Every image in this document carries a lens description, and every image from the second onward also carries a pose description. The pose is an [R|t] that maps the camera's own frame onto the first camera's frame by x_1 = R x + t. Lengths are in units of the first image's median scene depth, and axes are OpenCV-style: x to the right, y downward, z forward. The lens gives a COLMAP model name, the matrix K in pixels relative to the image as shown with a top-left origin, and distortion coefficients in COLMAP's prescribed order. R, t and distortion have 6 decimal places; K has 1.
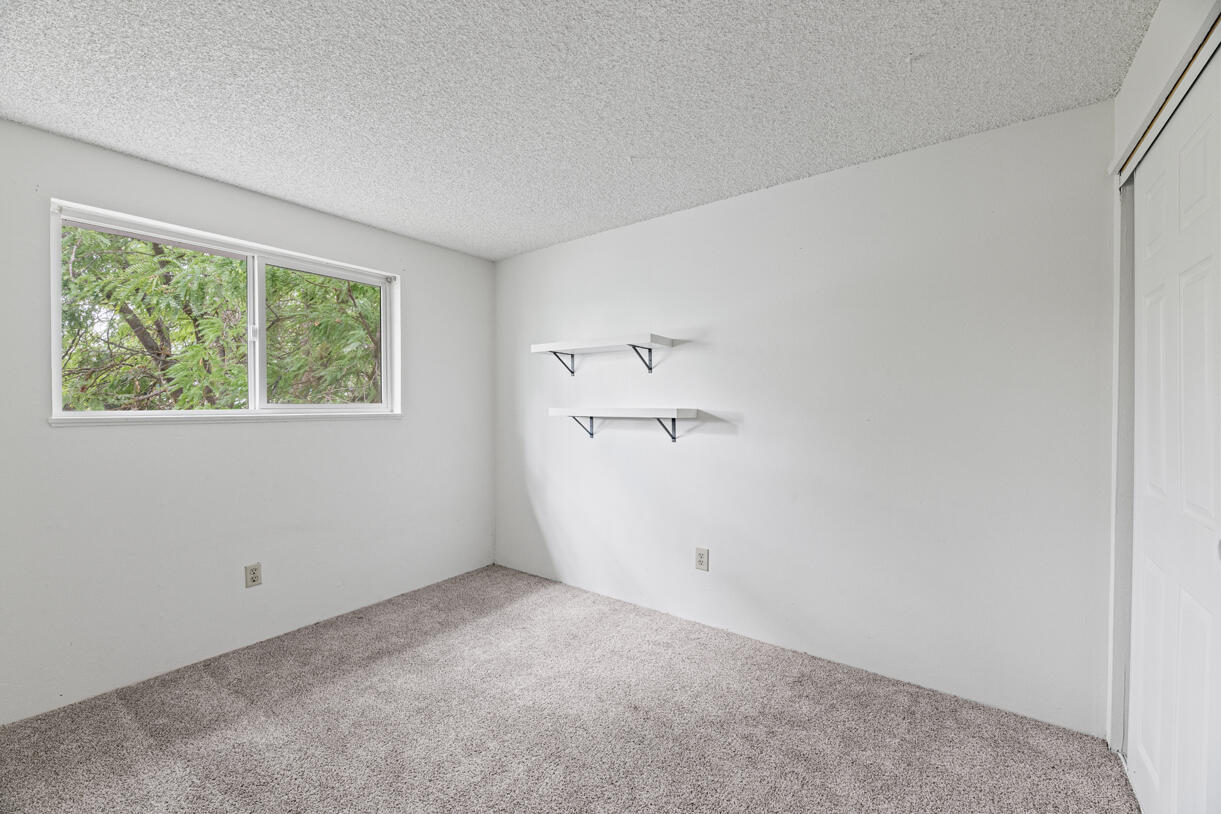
lens RADIAL K [[495.5, 0, 604.2], [0, 495.5, 410.3], [0, 0, 1]] dist [0.000790, -0.003542]
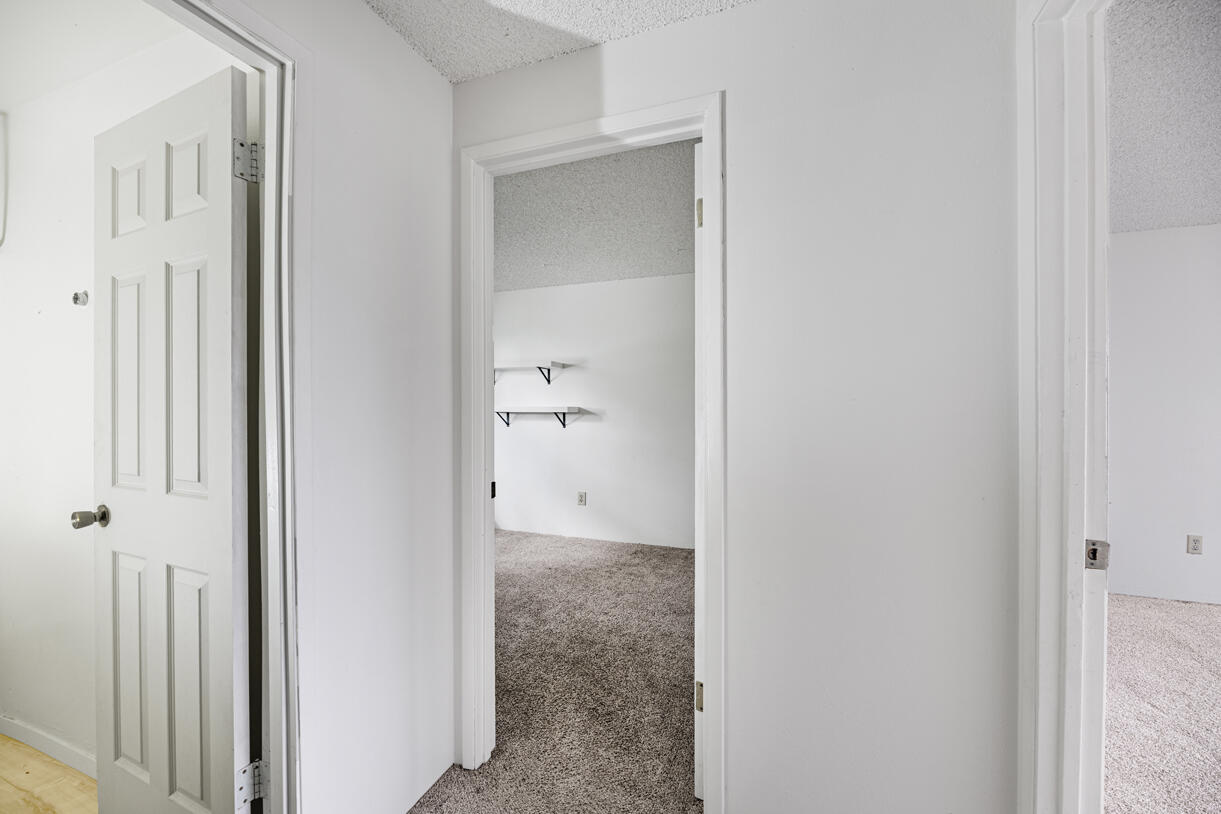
lens RADIAL K [[495.5, 0, 609.0], [0, 495.5, 407.6], [0, 0, 1]] dist [0.000790, -0.003542]
pose [[0.961299, 0.000241, 0.275507, -0.170756], [0.001065, 0.999989, -0.004590, 0.007196], [-0.275505, 0.004706, 0.961288, -0.613266]]
